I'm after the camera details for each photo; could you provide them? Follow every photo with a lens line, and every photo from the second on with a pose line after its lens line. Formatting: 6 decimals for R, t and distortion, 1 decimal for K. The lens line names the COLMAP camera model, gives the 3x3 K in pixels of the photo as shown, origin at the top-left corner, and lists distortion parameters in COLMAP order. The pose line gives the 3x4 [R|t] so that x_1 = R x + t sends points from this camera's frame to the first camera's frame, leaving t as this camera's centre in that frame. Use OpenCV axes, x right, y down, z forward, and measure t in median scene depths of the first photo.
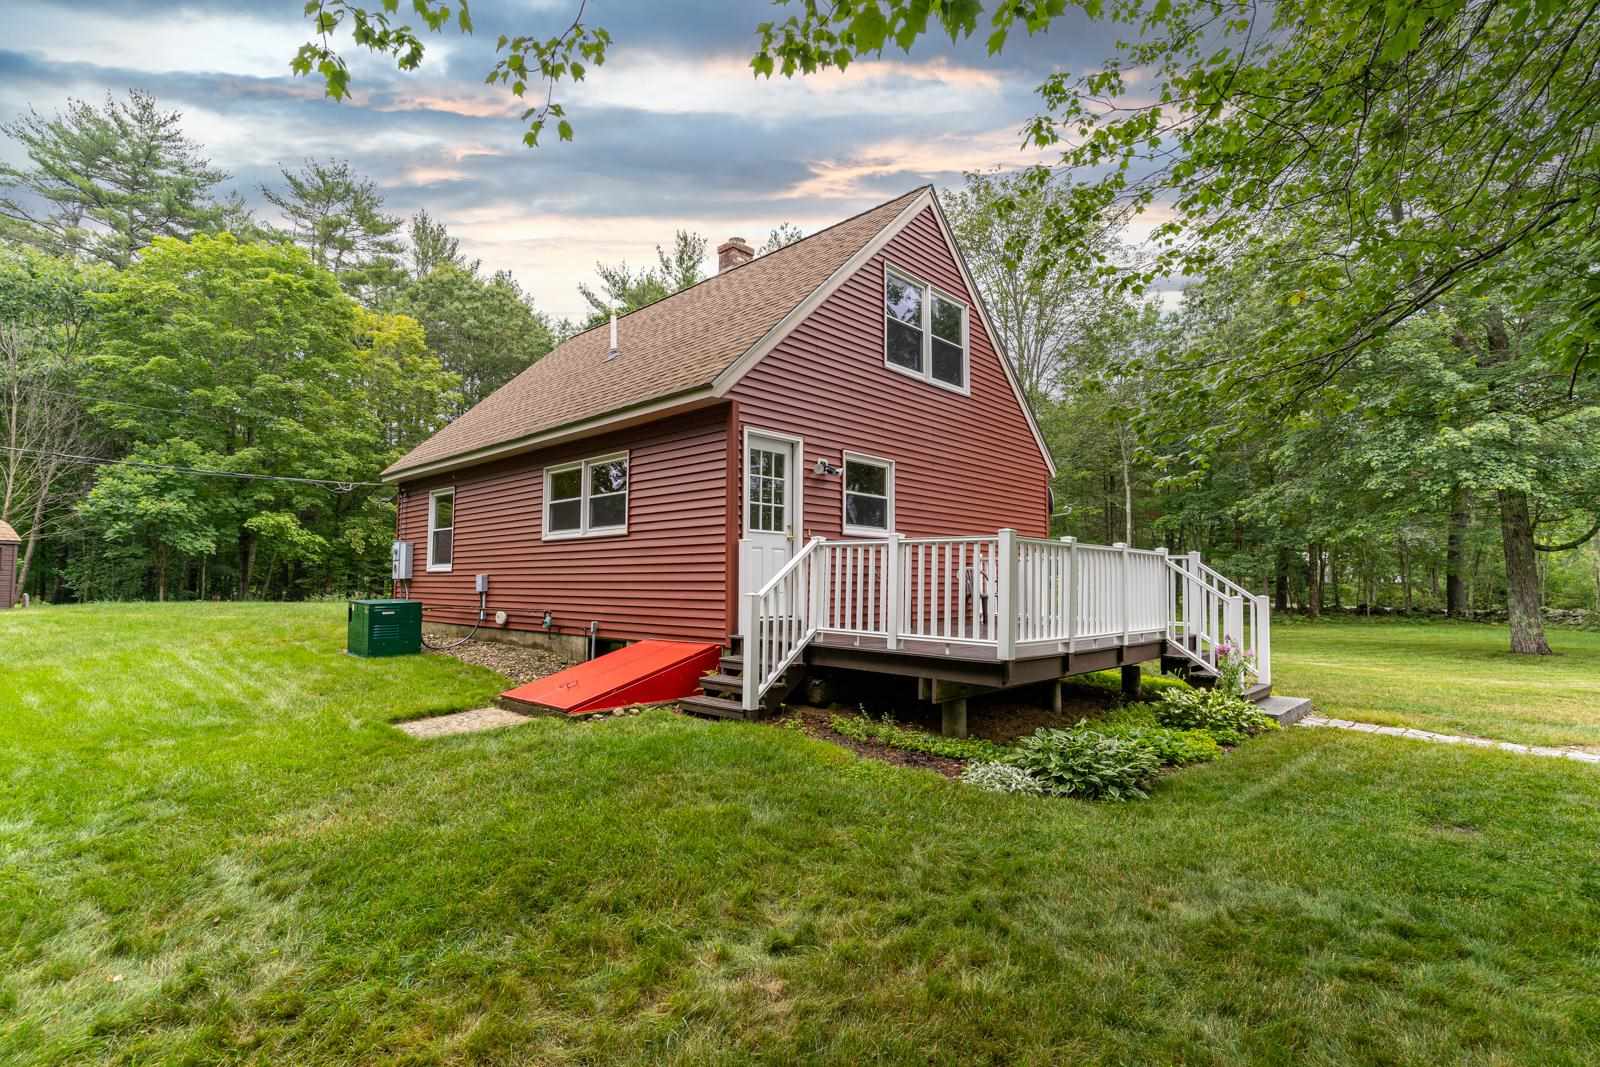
lens RADIAL K [[759.0, 0, 797.2], [0, 759.0, 536.6], [0, 0, 1]] dist [0.001402, -0.000485]
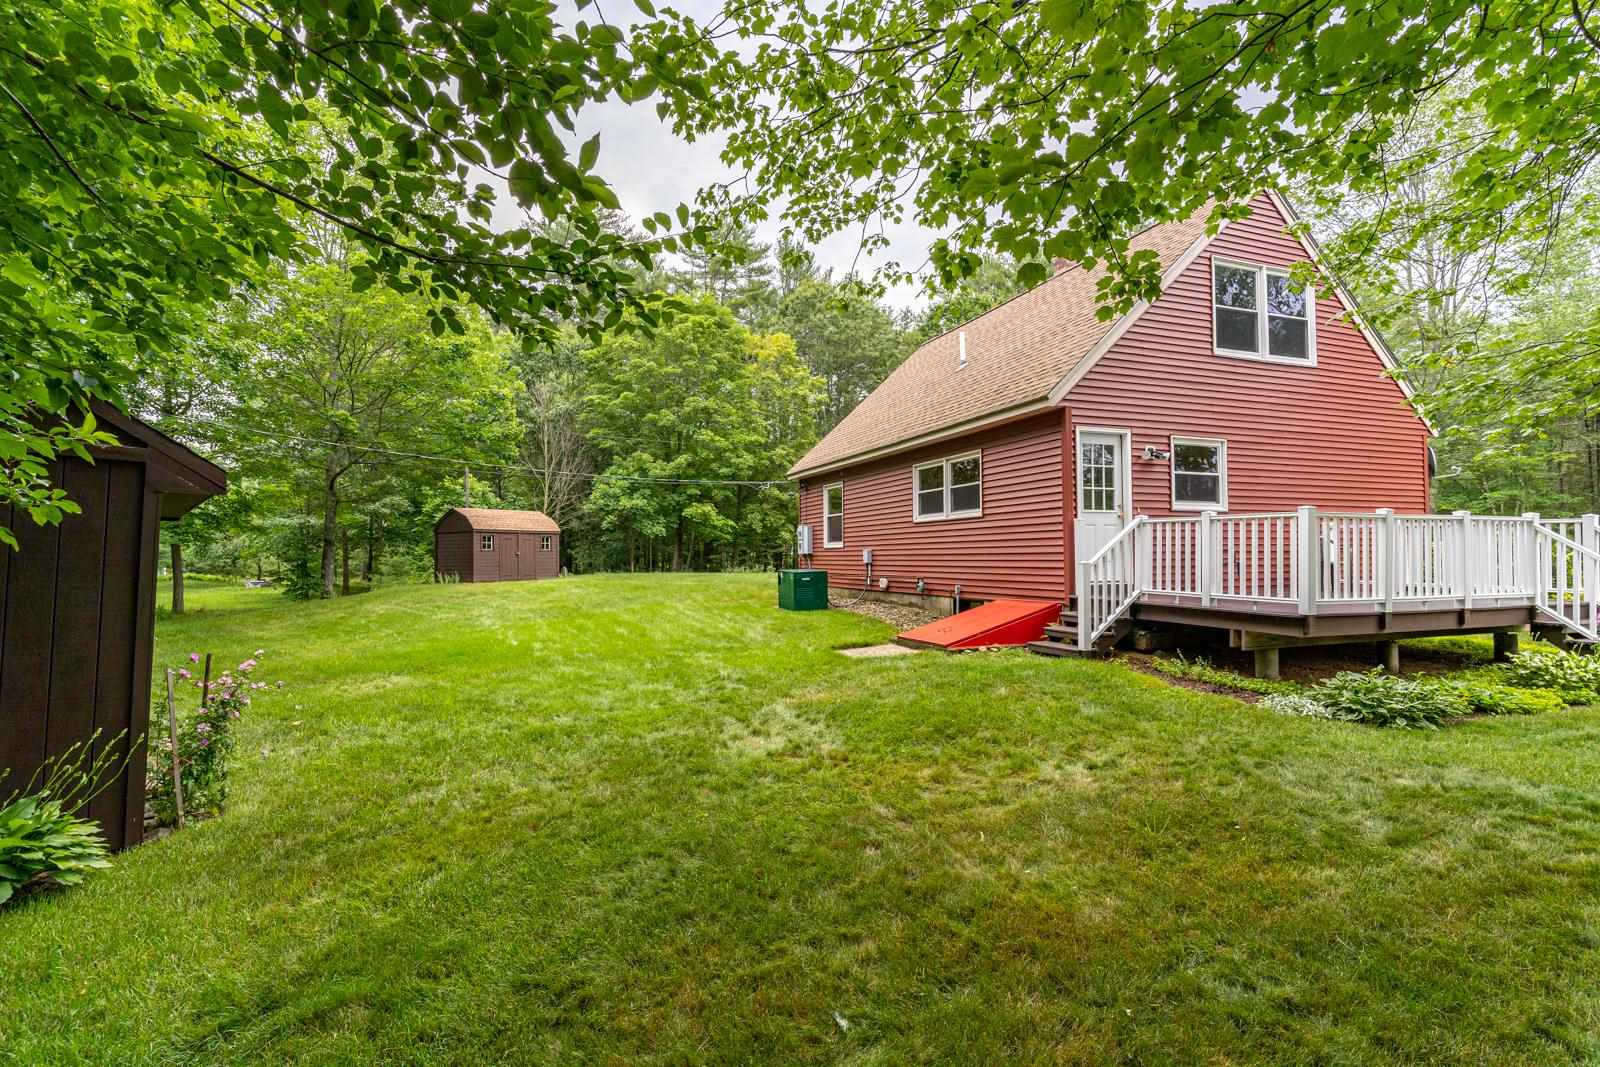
lens RADIAL K [[759.0, 0, 796.8], [0, 759.0, 537.7], [0, 0, 1]] dist [0.001402, -0.000485]
pose [[0.902324, -0.021874, -0.430504, 0.041402], [0.038440, 0.998816, 0.029820, -0.017361], [0.429342, -0.043456, 0.902096, -0.274615]]
